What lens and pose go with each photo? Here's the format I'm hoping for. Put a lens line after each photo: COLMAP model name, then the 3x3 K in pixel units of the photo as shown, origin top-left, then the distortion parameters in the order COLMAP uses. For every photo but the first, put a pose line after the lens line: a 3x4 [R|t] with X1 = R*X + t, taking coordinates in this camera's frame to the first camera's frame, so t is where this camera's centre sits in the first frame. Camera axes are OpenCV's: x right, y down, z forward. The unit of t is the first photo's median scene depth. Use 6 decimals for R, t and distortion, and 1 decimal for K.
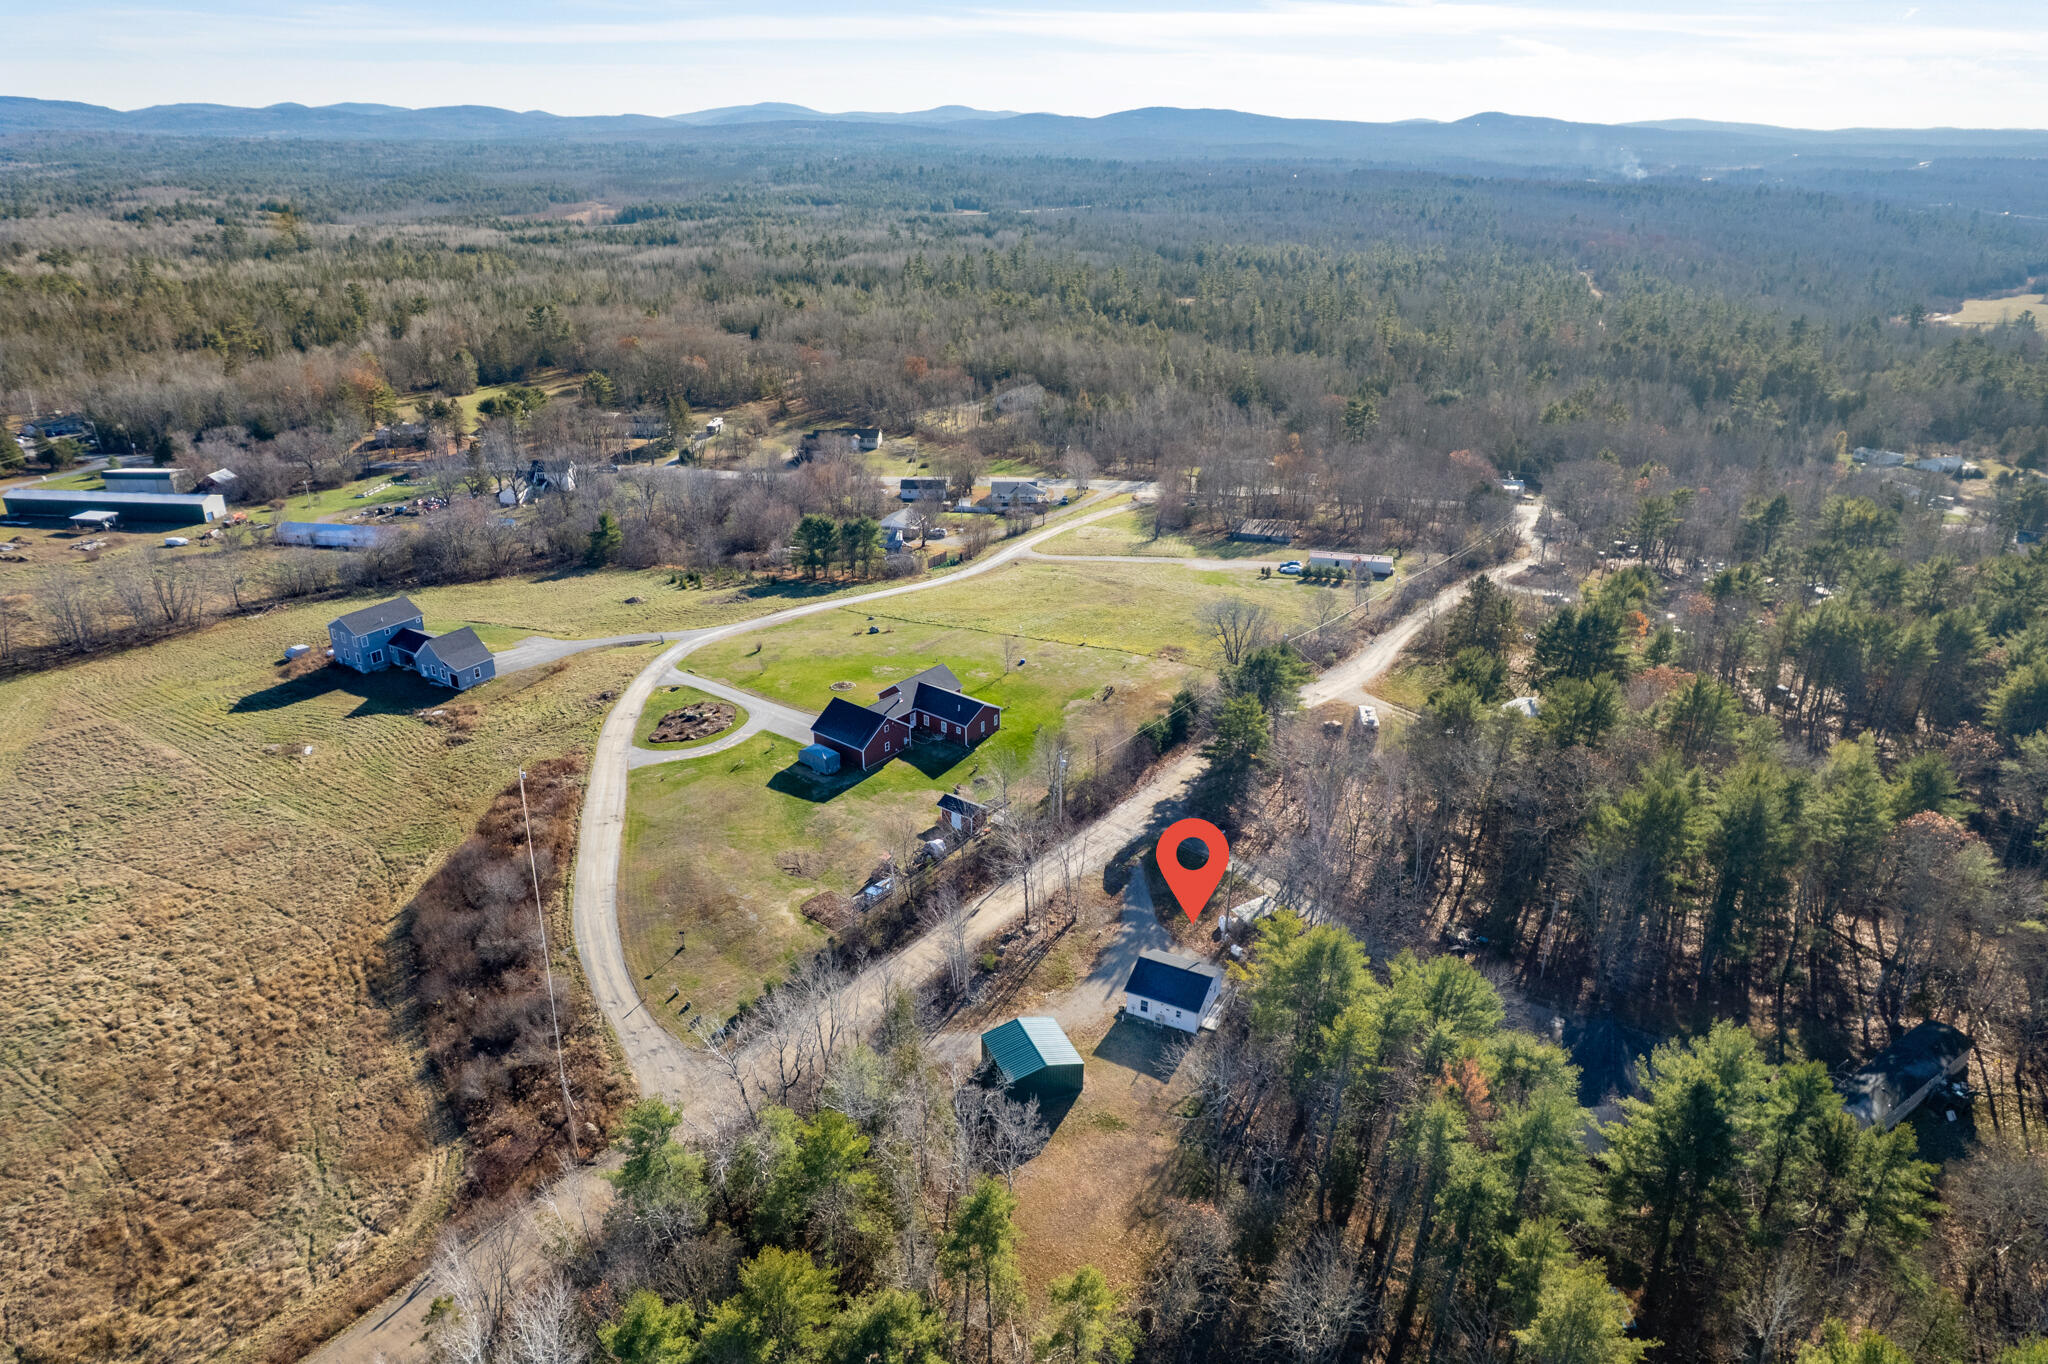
lens RADIAL K [[1311.3, 0, 1024.0], [0, 1311.3, 682.0], [0, 0, 1]] dist [-0.080765, 0.072315]
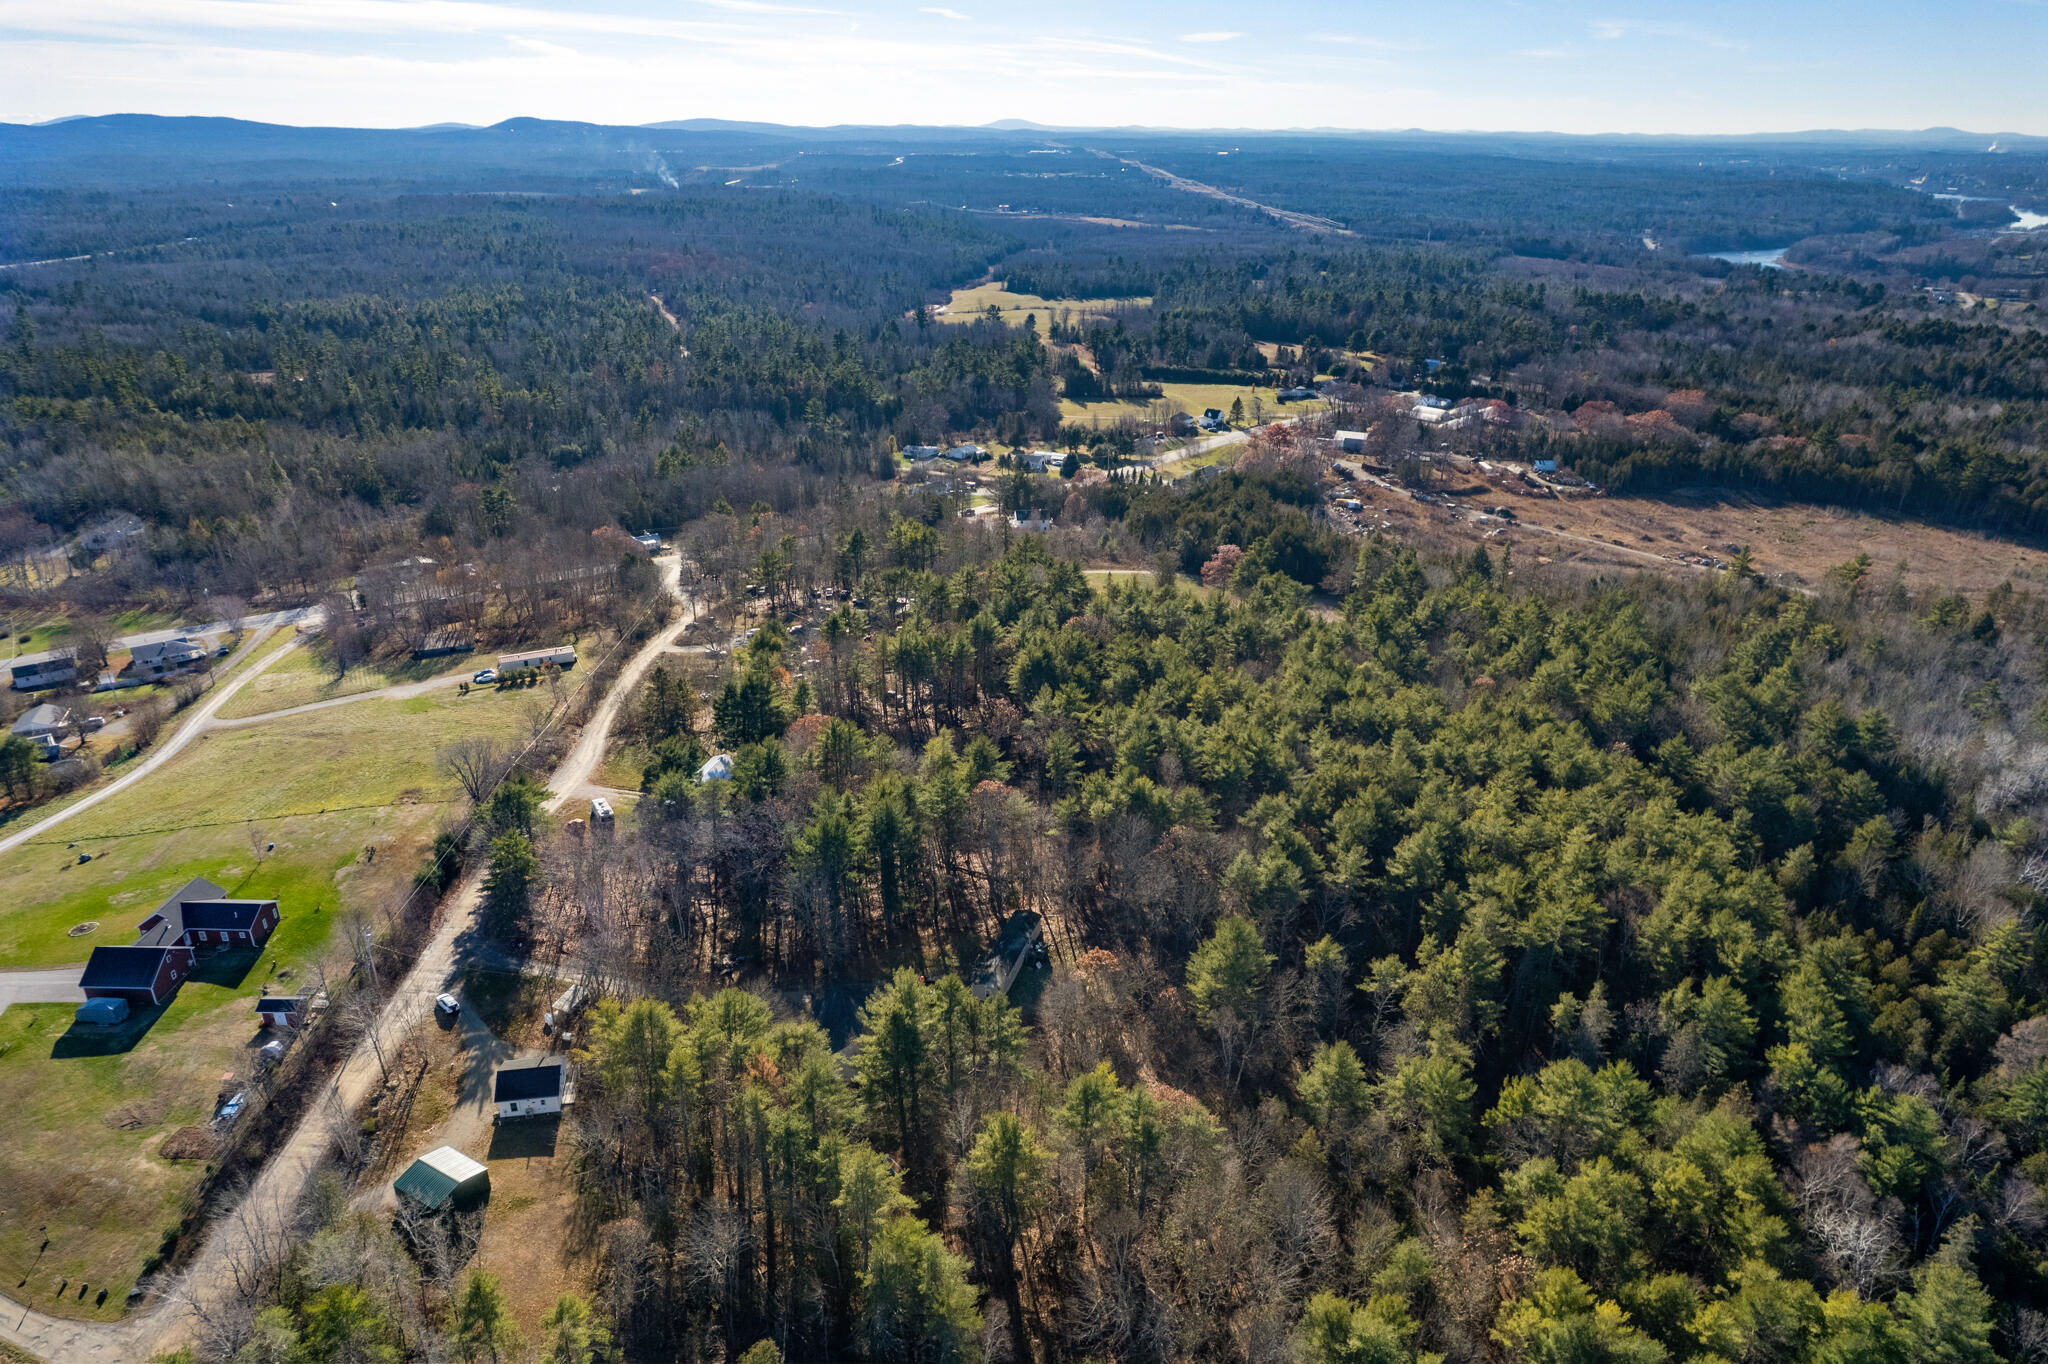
lens RADIAL K [[1342.9, 0, 991.8], [0, 1342.9, 688.6], [0, 0, 1]] dist [-0.075481, 0.082350]
pose [[0.802867, -0.252678, 0.539961, -0.094537], [0.247714, 0.965240, 0.083365, -0.100946], [-0.542257, 0.066825, 0.837551, -0.264540]]
